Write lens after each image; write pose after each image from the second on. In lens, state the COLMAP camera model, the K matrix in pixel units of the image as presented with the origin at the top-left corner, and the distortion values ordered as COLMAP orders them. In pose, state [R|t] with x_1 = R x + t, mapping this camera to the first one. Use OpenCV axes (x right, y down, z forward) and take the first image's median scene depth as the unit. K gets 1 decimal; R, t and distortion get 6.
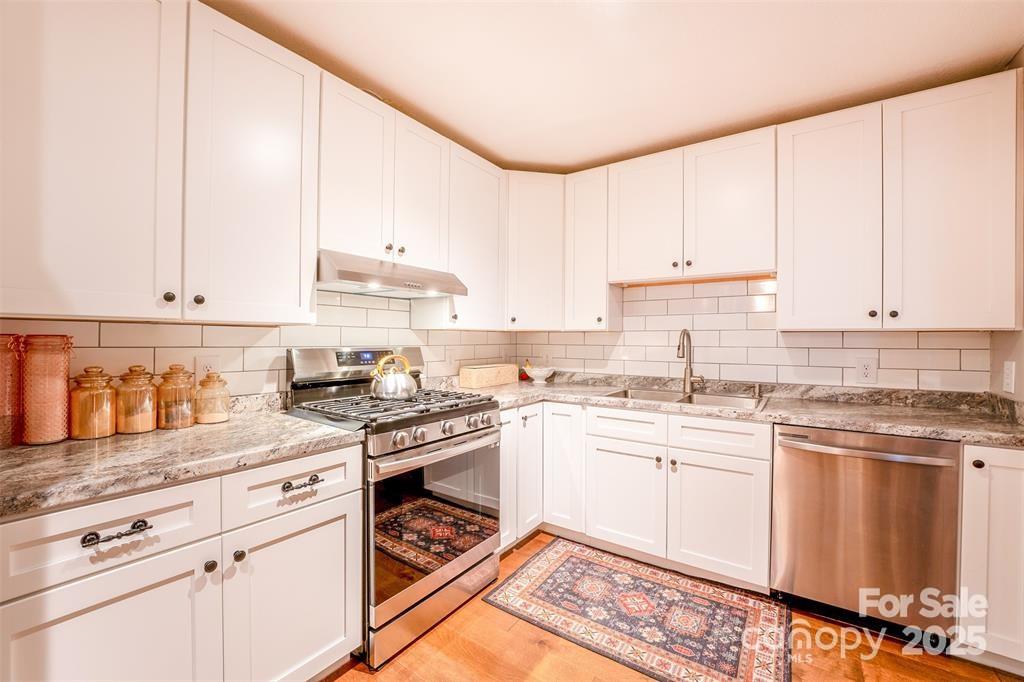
lens RADIAL K [[414.1, 0, 512.0], [0, 414.1, 341.0], [0, 0, 1]] dist [-0.039513, 0.007038]
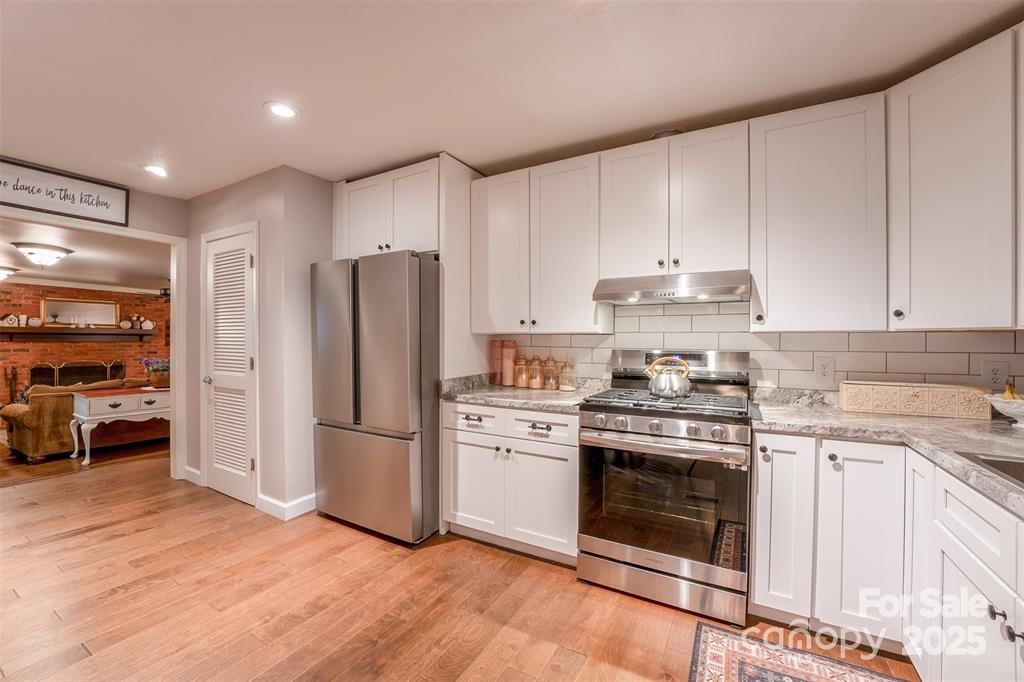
lens RADIAL K [[414.1, 0, 512.0], [0, 414.1, 341.0], [0, 0, 1]] dist [-0.039513, 0.007038]
pose [[0.099501, -0.007653, -0.995008, 0.804364], [-0.010109, 0.999911, -0.008701, 0.004225], [0.994986, 0.010924, 0.099415, 0.477250]]
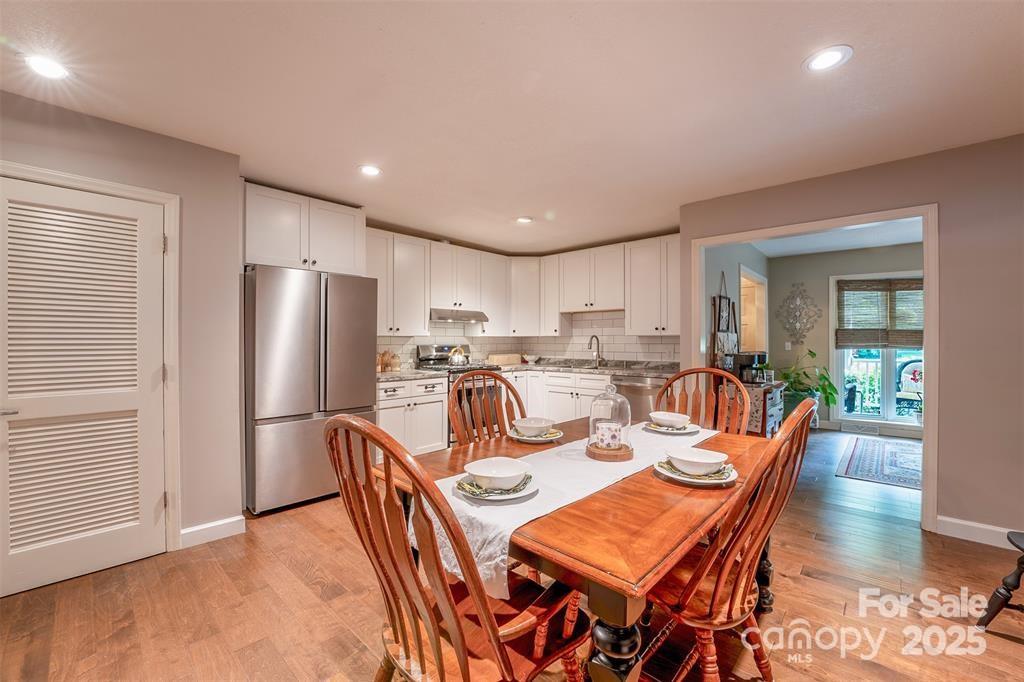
lens RADIAL K [[414.1, 0, 512.0], [0, 414.1, 341.0], [0, 0, 1]] dist [-0.039513, 0.007038]
pose [[0.991292, -0.007711, -0.131456, 0.363666], [0.007383, 0.999968, -0.002981, 0.003913], [0.131474, 0.001984, 0.991318, -1.415052]]
